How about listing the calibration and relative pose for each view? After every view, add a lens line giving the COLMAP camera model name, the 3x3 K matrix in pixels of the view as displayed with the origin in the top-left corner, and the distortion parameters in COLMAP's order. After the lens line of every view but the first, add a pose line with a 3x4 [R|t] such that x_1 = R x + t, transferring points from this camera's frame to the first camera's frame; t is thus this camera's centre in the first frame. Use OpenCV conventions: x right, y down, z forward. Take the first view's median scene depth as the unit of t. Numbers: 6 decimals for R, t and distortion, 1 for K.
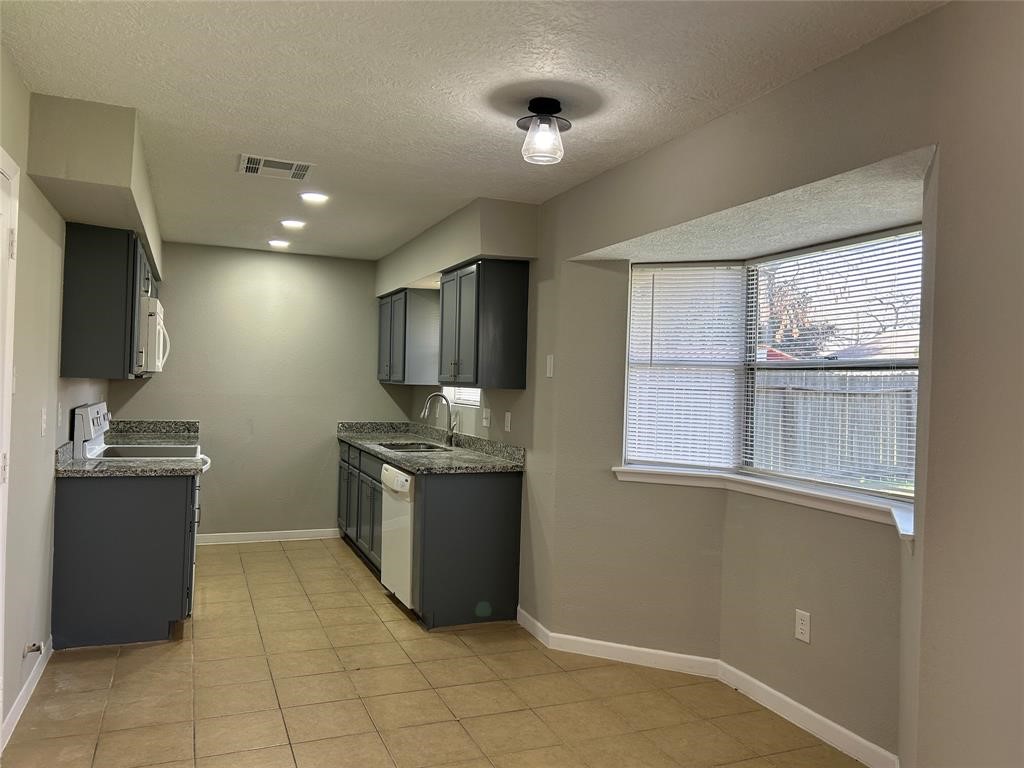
lens RADIAL K [[782.3, 0, 512.0], [0, 782.3, 384.0], [0, 0, 1]] dist [0.088760, -0.114804]
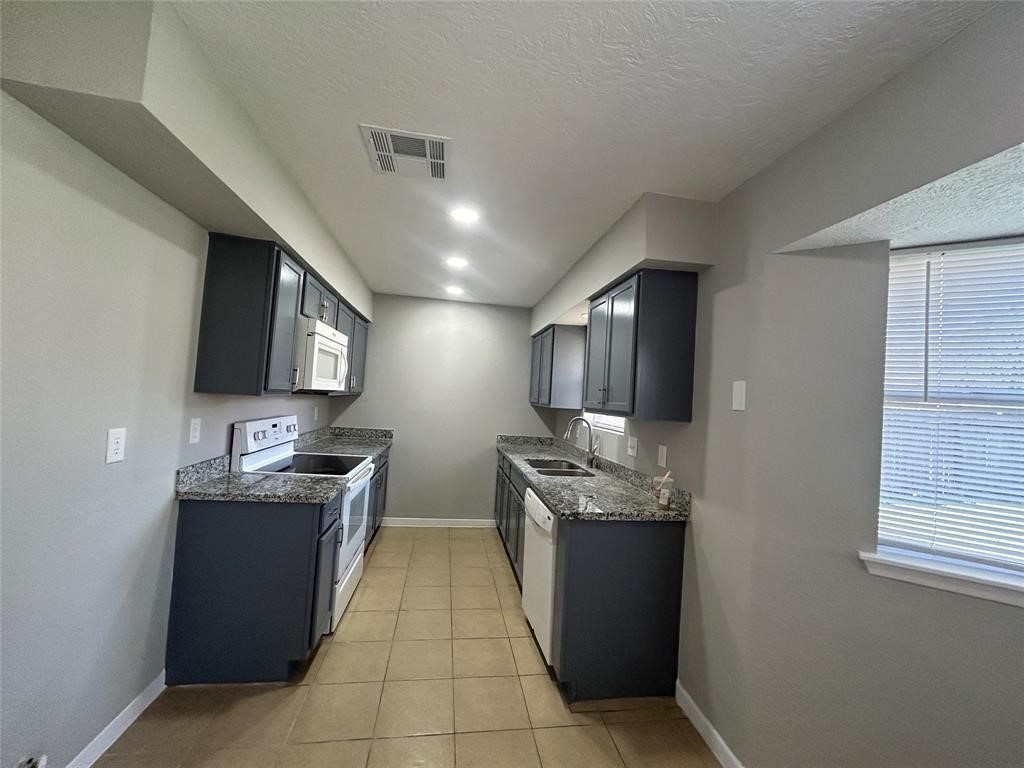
lens RADIAL K [[413.4, 0, 517.6], [0, 413.4, 382.7], [0, 0, 1]] dist [-0.001085, 0.000041]
pose [[0.976036, 0.023533, -0.216334, -0.065532], [-0.034055, 0.998404, -0.045042, -0.008778], [0.214929, 0.051330, 0.975280, 0.484588]]
